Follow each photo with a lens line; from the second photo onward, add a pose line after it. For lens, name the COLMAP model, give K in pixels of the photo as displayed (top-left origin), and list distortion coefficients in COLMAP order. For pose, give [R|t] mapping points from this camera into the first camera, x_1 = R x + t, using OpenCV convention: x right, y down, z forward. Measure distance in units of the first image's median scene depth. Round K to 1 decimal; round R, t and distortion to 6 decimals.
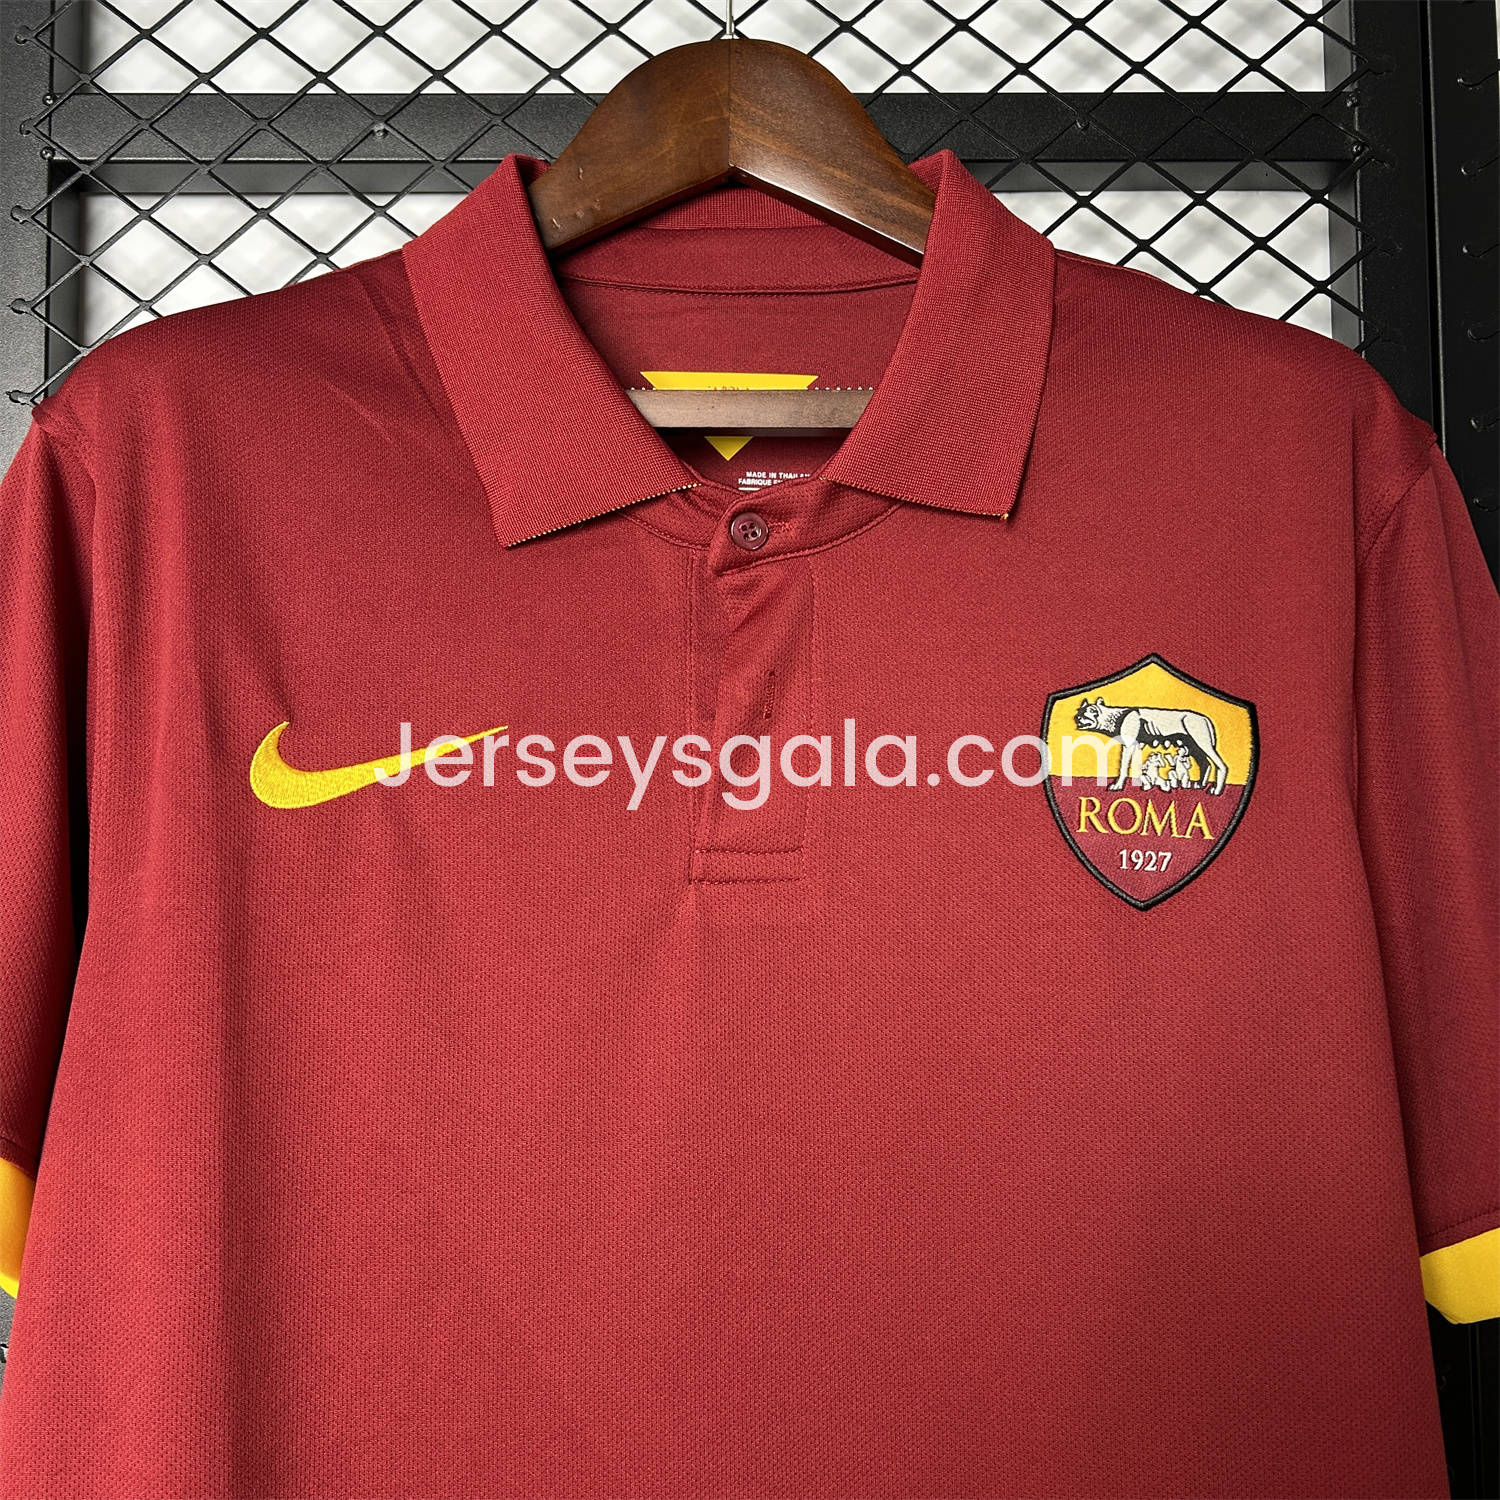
lens RADIAL K [[1520.4, 0, 750.0], [0, 1520.4, 750.0], [0, 0, 1]] dist [0.062015, -0.021305]
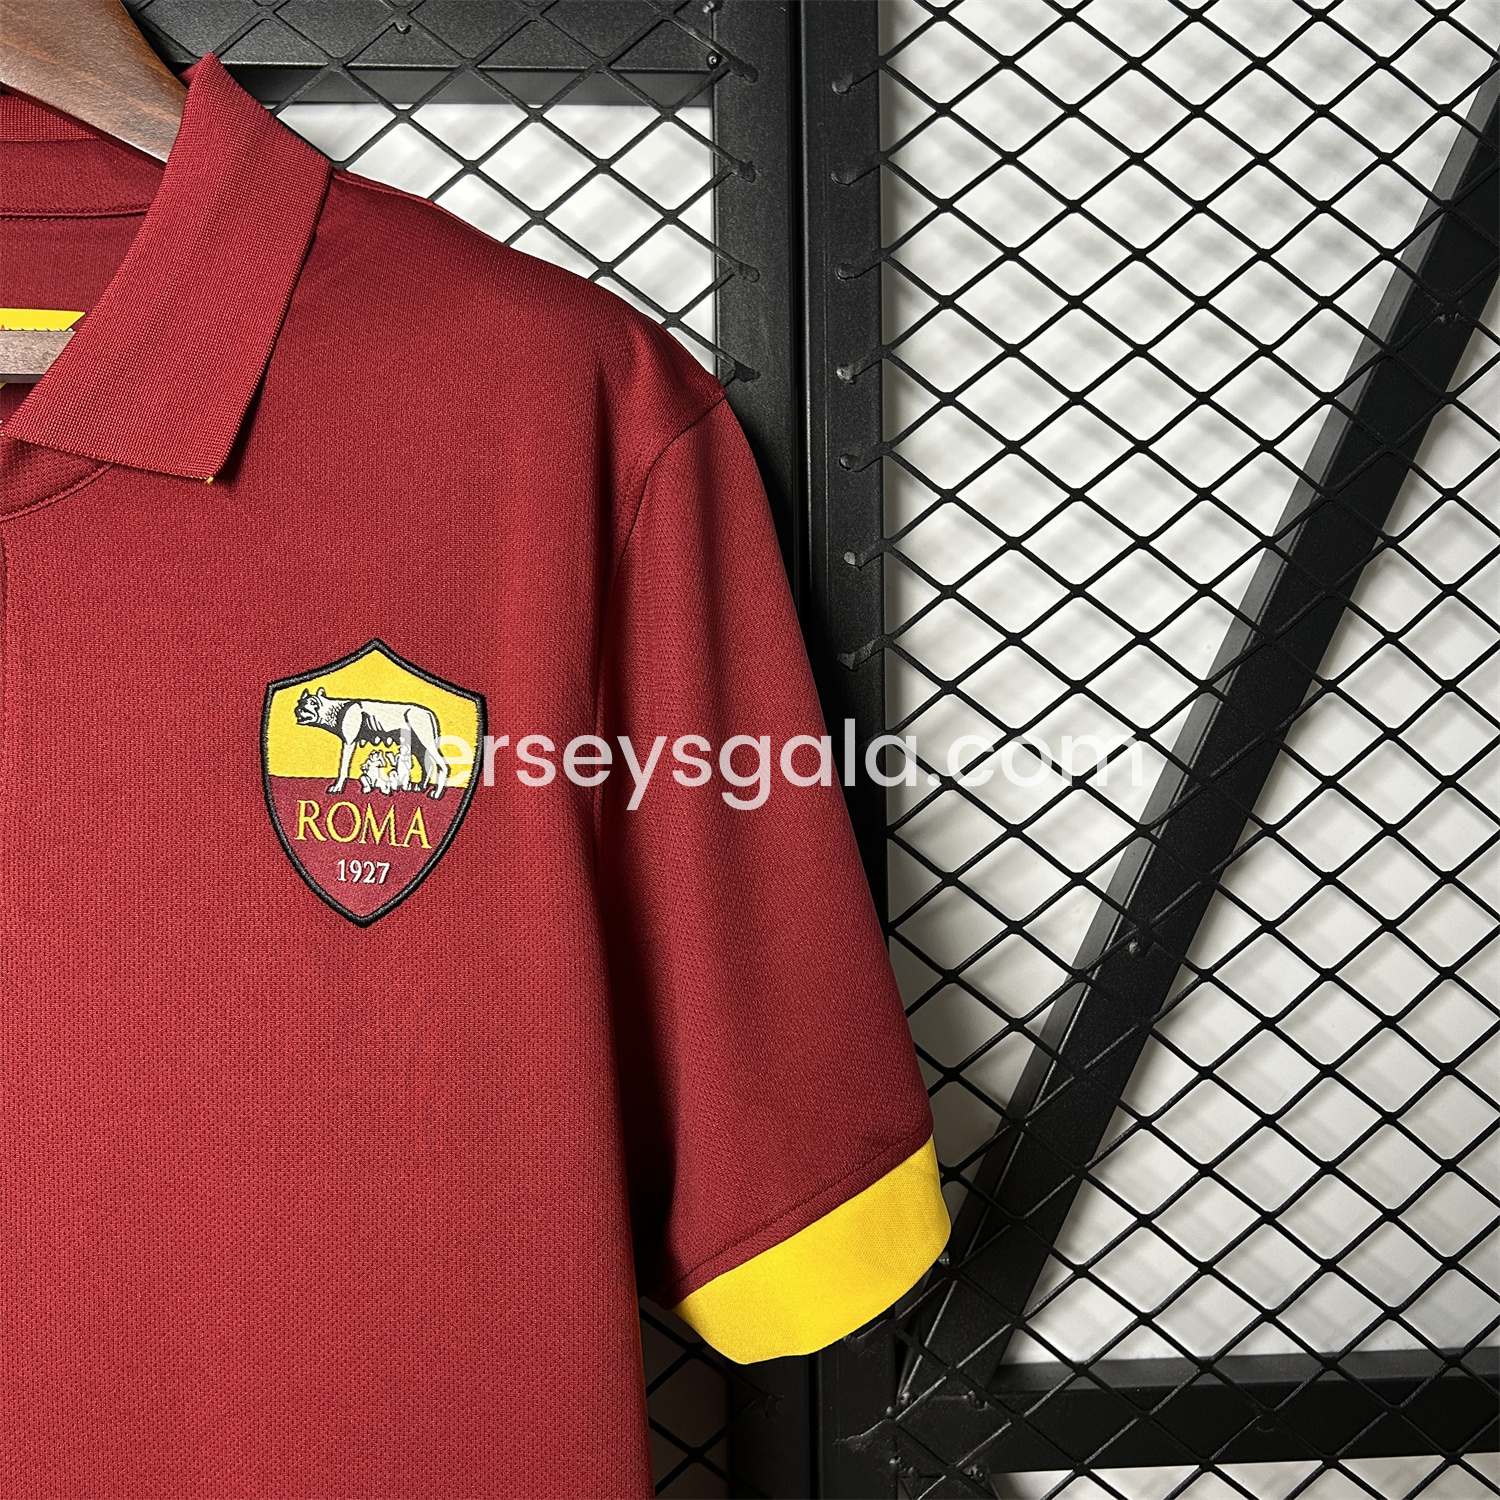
lens RADIAL K [[1520.4, 0, 750.0], [0, 1520.4, 750.0], [0, 0, 1]] dist [0.062015, -0.021305]
pose [[0.999951, -0.000742, -0.009871, 0.490456], [0.001251, 0.998662, 0.051705, -0.044238], [0.009819, -0.051715, 0.998614, 0.114071]]
